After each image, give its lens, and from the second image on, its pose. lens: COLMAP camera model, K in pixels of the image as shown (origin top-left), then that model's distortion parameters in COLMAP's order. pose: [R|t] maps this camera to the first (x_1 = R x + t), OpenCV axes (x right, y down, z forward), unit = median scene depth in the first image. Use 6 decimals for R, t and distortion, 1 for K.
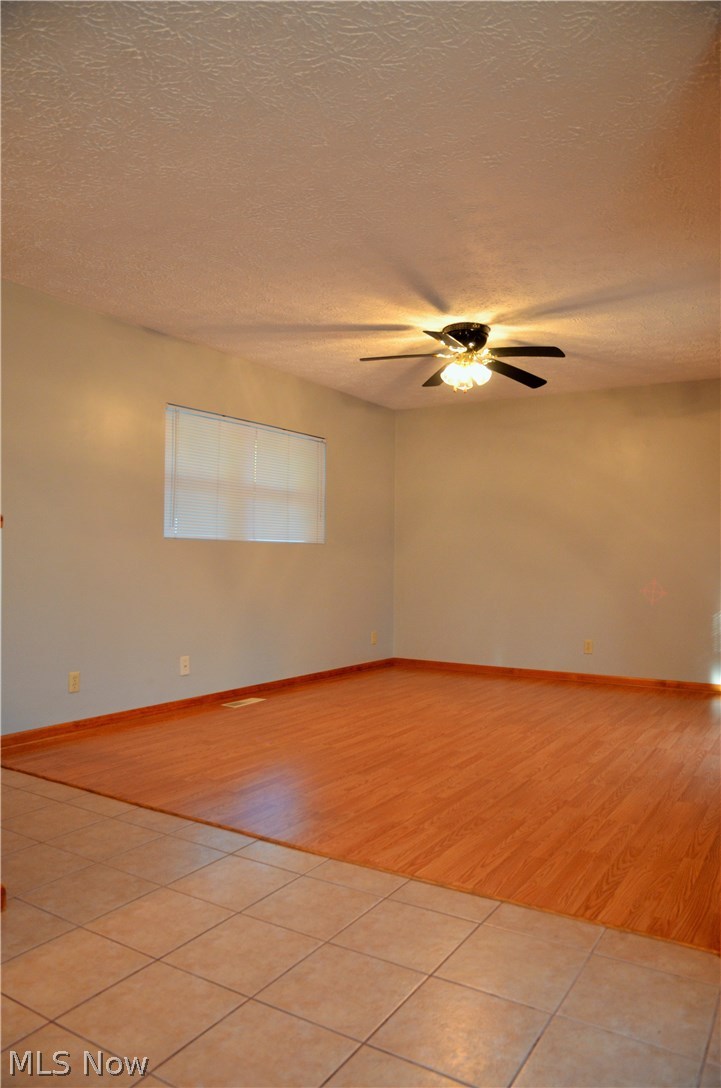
lens RADIAL K [[765.5, 0, 357.4], [0, 765.5, 548.2], [0, 0, 1]] dist [-0.066559, 0.040088]
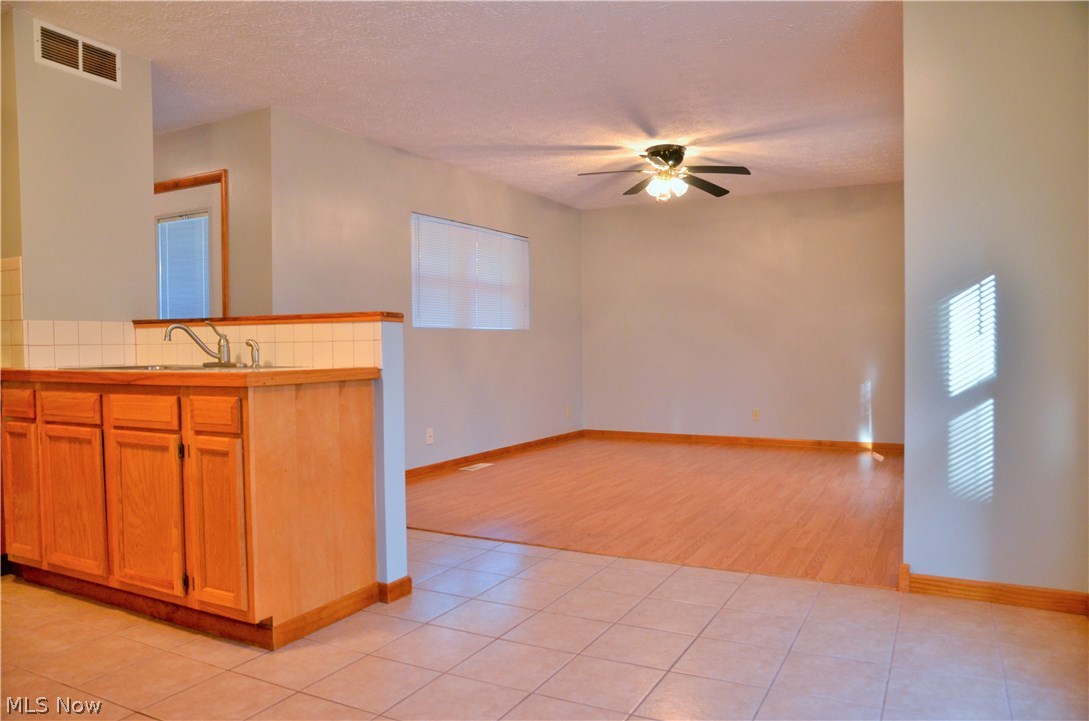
lens RADIAL K [[766.2, 0, 545.7], [0, 766.2, 368.8], [0, 0, 1]] dist [-0.066559, 0.040088]
pose [[0.997138, -0.020727, 0.072708, -0.142858], [0.017296, 0.998721, 0.047504, -0.002654], [-0.073599, -0.046110, 0.996221, -0.199154]]
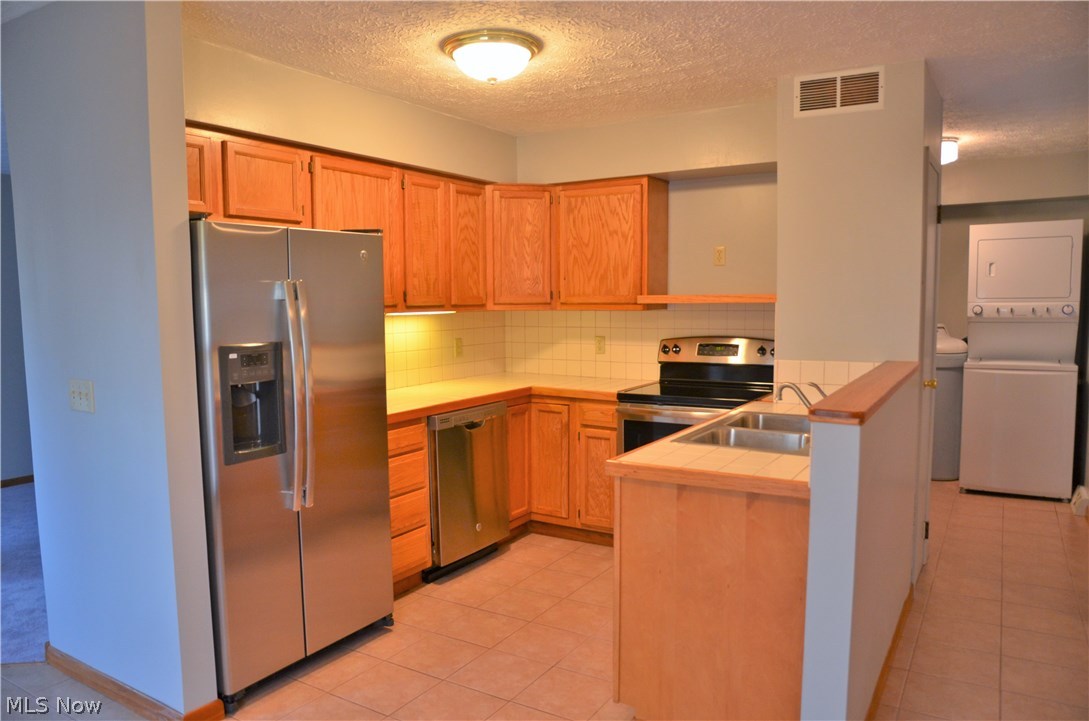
lens RADIAL K [[766.2, 0, 536.4], [0, 766.2, 360.0], [0, 0, 1]] dist [-0.066559, 0.040088]
pose [[-0.002645, 0.073994, -0.997255, 0.515506], [0.029332, 0.996835, 0.073885, -0.162653], [0.999566, -0.029056, -0.004807, 0.711872]]
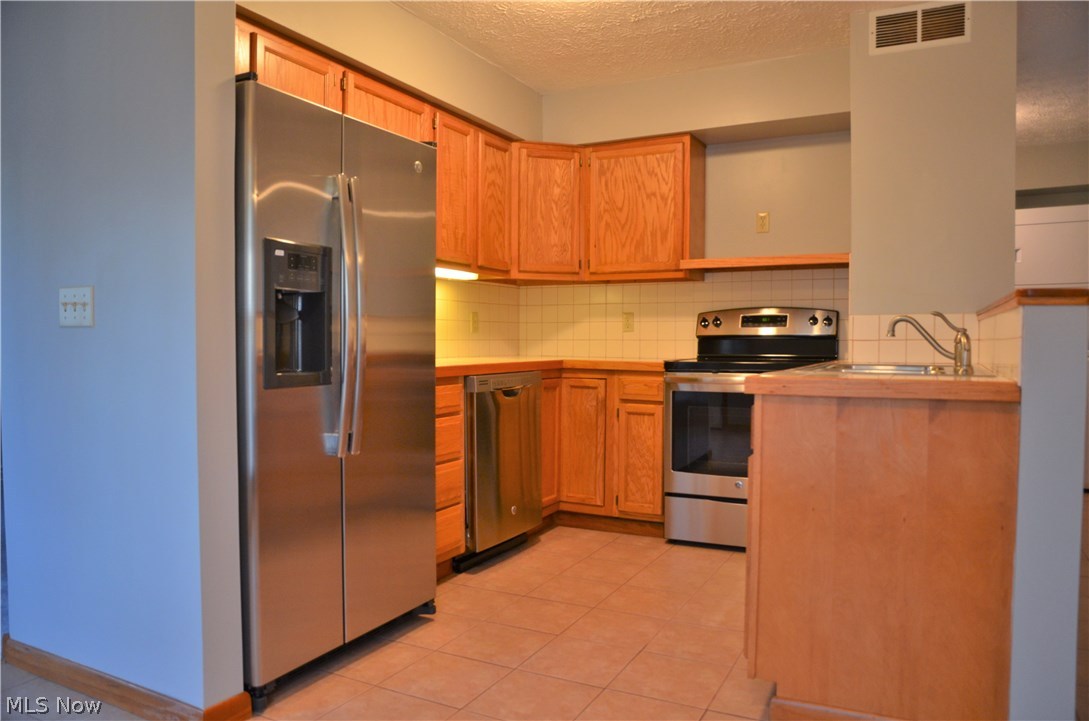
lens RADIAL K [[766.2, 0, 540.3], [0, 766.2, 353.5], [0, 0, 1]] dist [-0.066559, 0.040088]
pose [[0.079267, 0.008518, -0.996817, 0.342092], [0.017724, 0.999793, 0.009953, 0.004481], [0.996696, -0.018456, 0.079099, 0.510864]]
